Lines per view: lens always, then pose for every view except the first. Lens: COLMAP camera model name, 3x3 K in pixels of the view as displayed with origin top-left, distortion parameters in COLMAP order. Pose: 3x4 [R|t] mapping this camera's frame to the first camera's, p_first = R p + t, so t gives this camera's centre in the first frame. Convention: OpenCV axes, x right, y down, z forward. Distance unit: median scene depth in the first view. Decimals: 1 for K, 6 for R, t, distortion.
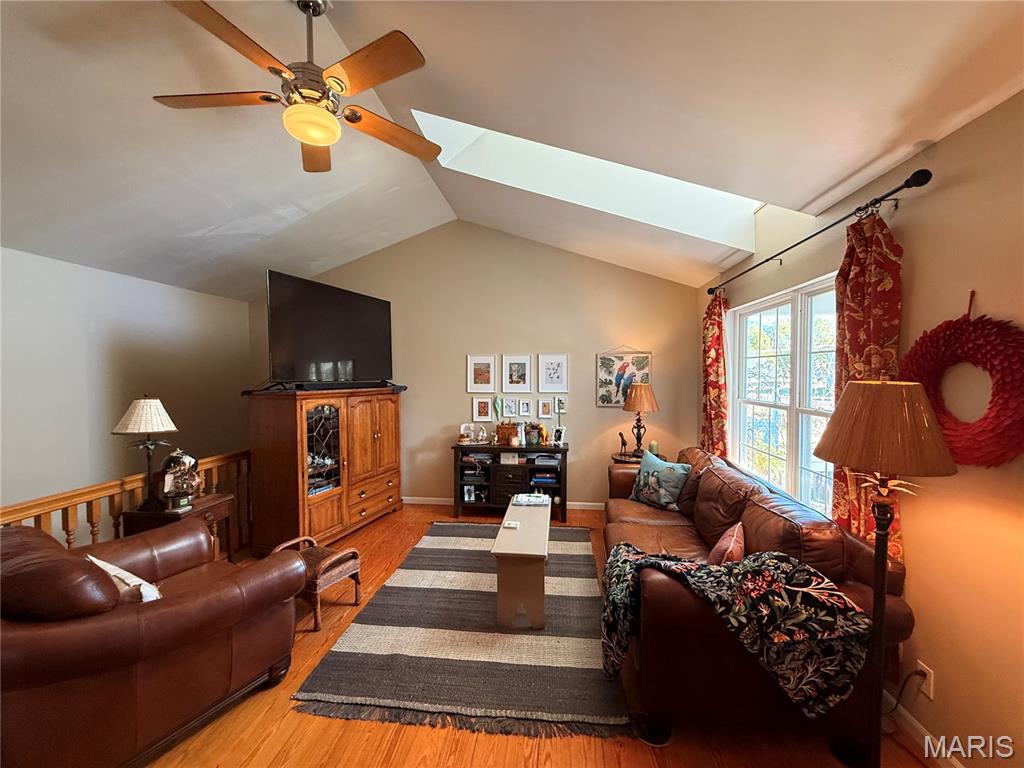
lens RADIAL K [[406.9, 0, 507.2], [0, 406.9, 388.1], [0, 0, 1]] dist [-0.000790, 0.000770]
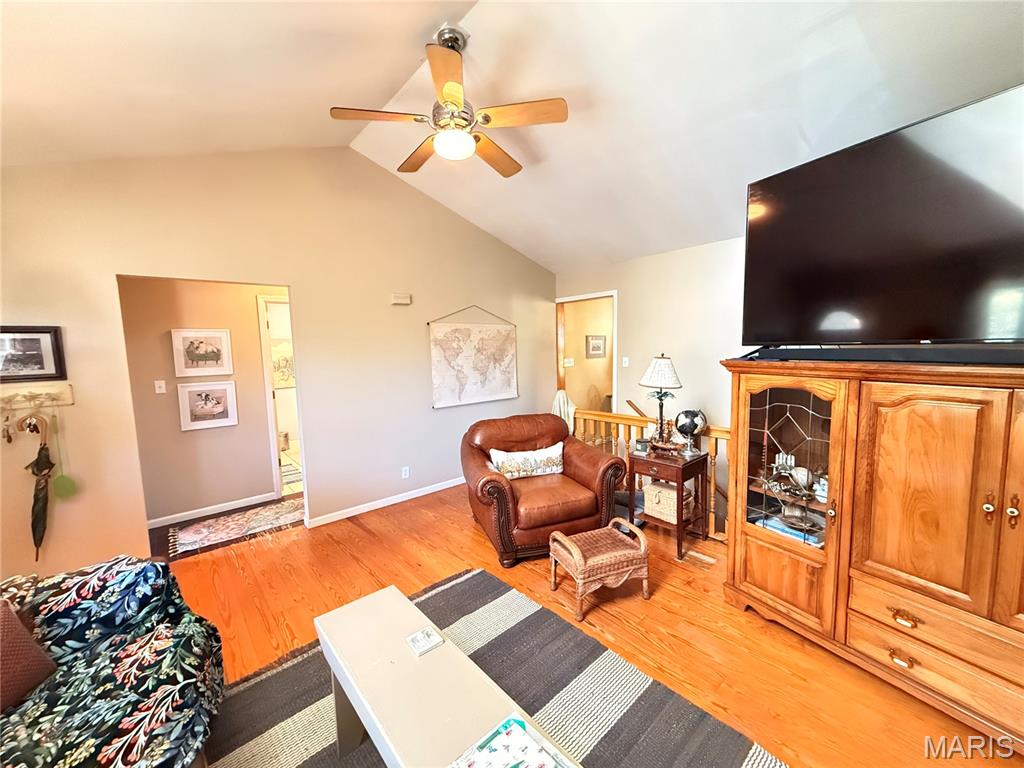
lens RADIAL K [[406.9, 0, 508.2], [0, 406.9, 385.3], [0, 0, 1]] dist [-0.000790, 0.000770]
pose [[-0.666133, 0.102129, -0.738807, 0.176409], [0.010302, 0.991746, 0.127805, -0.028834], [0.745762, 0.077524, -0.661687, 0.851263]]
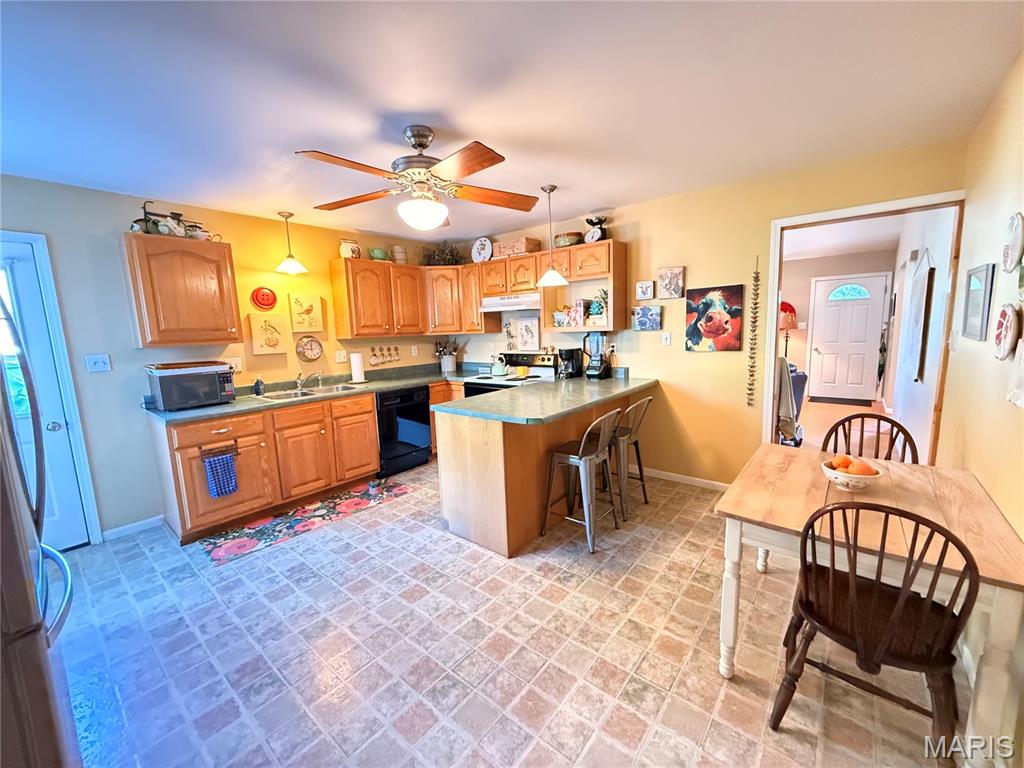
lens RADIAL K [[406.9, 0, 508.4], [0, 406.9, 385.9], [0, 0, 1]] dist [-0.000790, 0.000770]
pose [[0.535855, -0.124722, 0.835047, -1.643798], [0.052050, 0.992028, 0.114767, 0.039335], [-0.842704, -0.018034, 0.538075, 0.355868]]
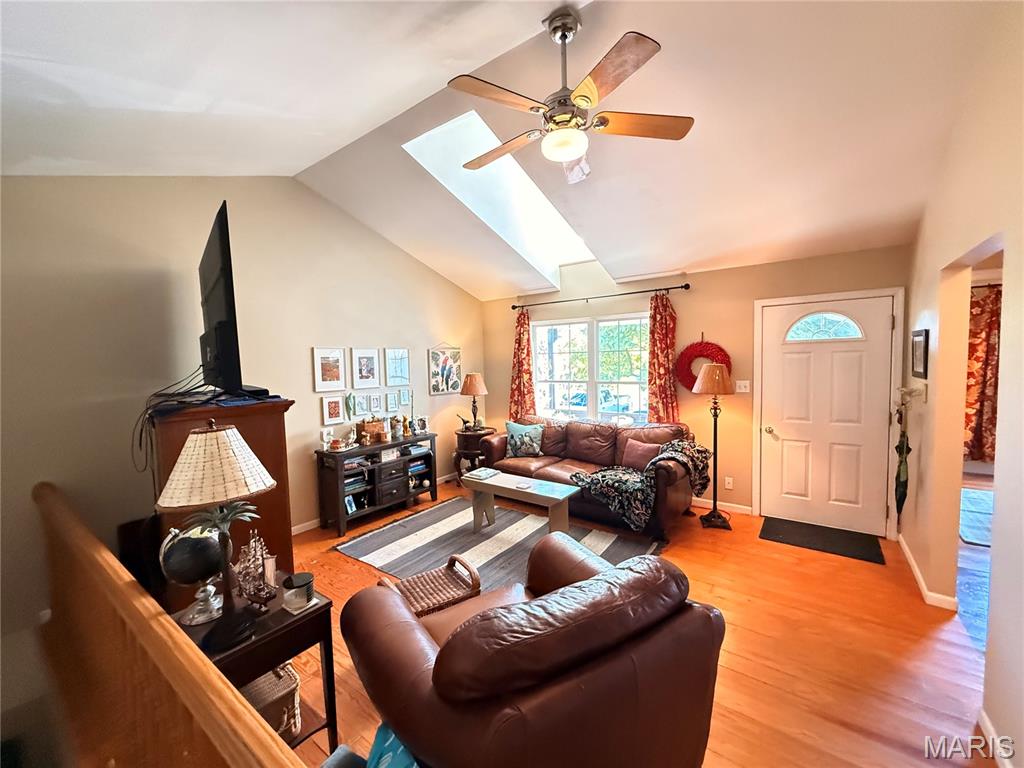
lens RADIAL K [[406.9, 0, 507.9], [0, 406.9, 388.4], [0, 0, 1]] dist [-0.000790, 0.000770]
pose [[0.493070, -0.068434, 0.867294, -0.661616], [0.052009, 0.997437, 0.049135, -0.018350], [-0.868434, 0.020880, 0.495365, 0.252668]]
